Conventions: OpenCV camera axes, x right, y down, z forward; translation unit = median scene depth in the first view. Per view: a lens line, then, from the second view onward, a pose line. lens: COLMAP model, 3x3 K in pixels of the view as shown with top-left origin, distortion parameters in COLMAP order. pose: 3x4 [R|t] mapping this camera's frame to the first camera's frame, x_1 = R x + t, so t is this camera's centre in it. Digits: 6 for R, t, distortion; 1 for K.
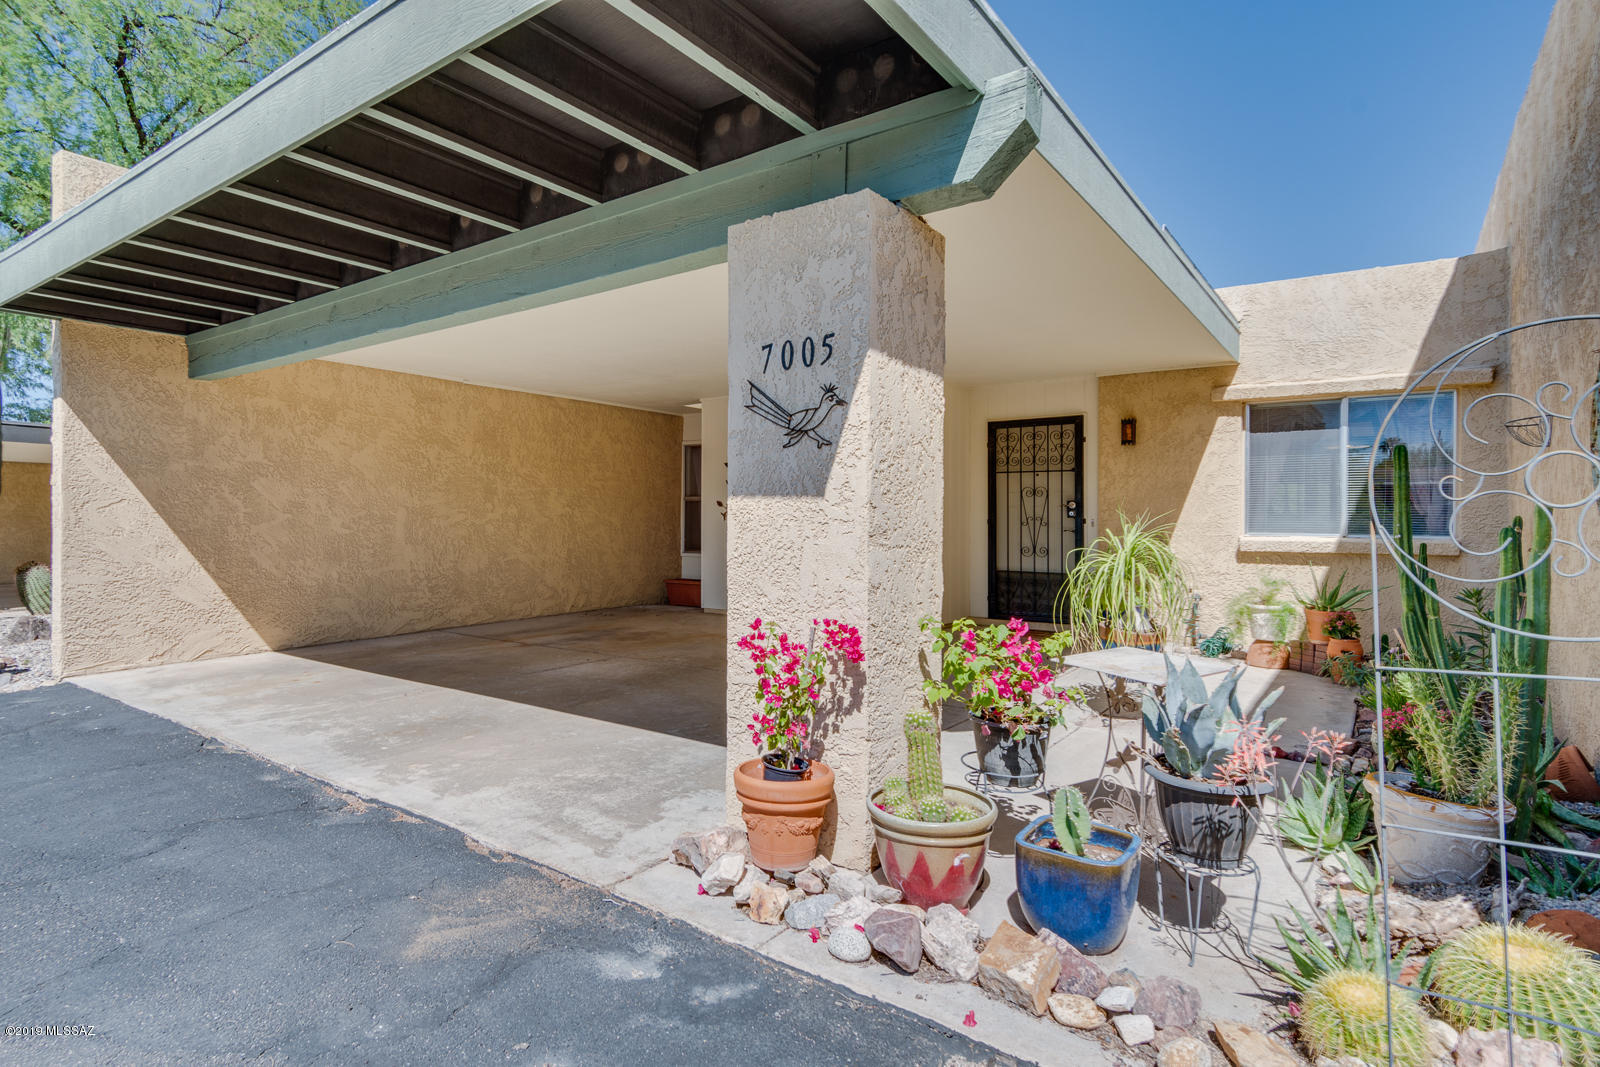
lens RADIAL K [[837.2, 0, 794.7], [0, 837.2, 516.4], [0, 0, 1]] dist [0.002059, 0.000315]
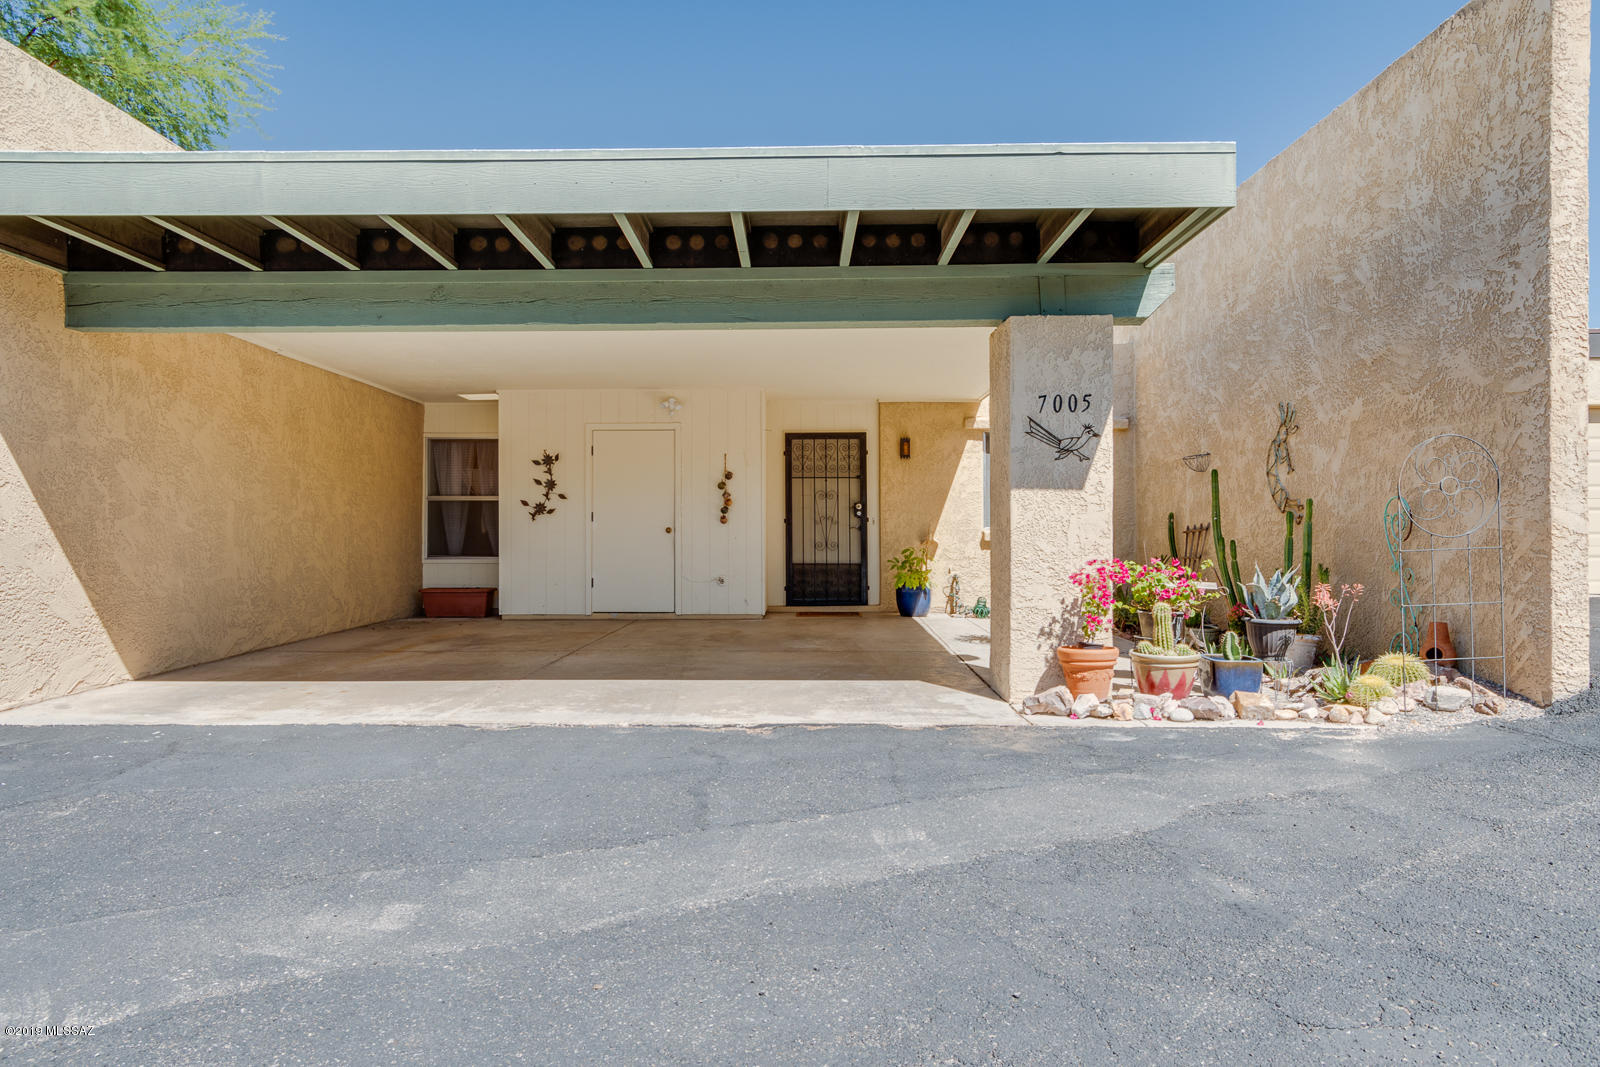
lens RADIAL K [[986.8, 0, 800.0], [0, 986.8, 533.5], [0, 0, 1]] dist [-0.001190, 0.001183]
pose [[0.811740, -0.006212, 0.583986, -0.650799], [0.004863, 0.999981, 0.003878, 0.022179], [-0.583999, -0.000308, 0.811754, -0.116980]]
